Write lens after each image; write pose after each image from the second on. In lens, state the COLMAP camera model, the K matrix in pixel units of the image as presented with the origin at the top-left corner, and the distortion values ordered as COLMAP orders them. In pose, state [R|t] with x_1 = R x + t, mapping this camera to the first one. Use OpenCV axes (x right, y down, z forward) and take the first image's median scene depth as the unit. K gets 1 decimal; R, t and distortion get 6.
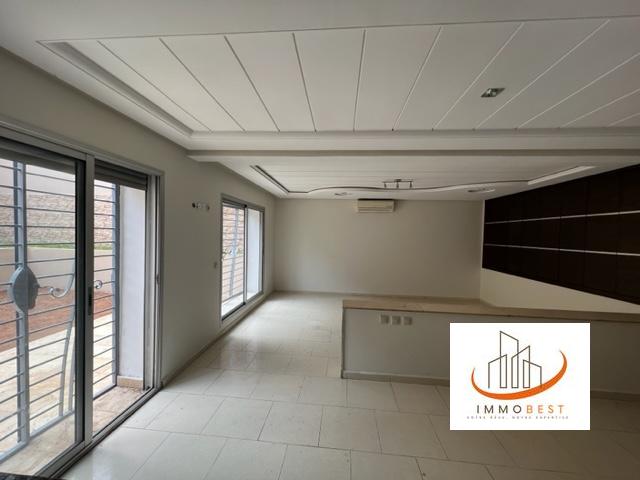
lens RADIAL K [[257.5, 0, 319.7], [0, 257.5, 239.2], [0, 0, 1]] dist [0.000301, 0.000057]
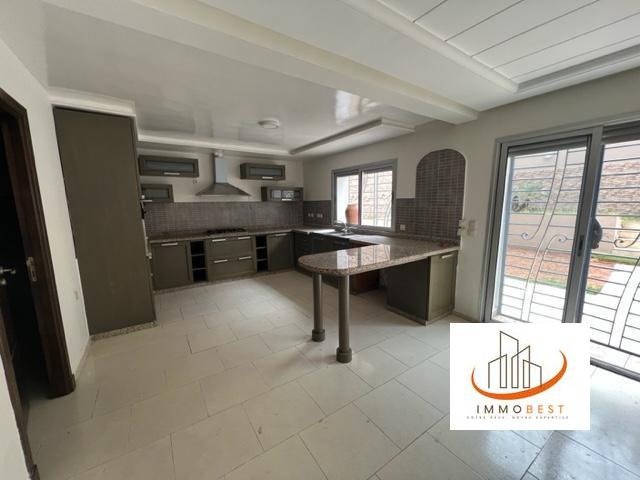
lens RADIAL K [[257.5, 0, 319.9], [0, 257.5, 242.2], [0, 0, 1]] dist [0.000301, 0.000057]
pose [[-0.775470, 0.093310, -0.624451, 0.906066], [-0.000920, 0.988851, 0.148904, 0.026139], [0.631383, 0.116046, -0.766739, 1.183180]]
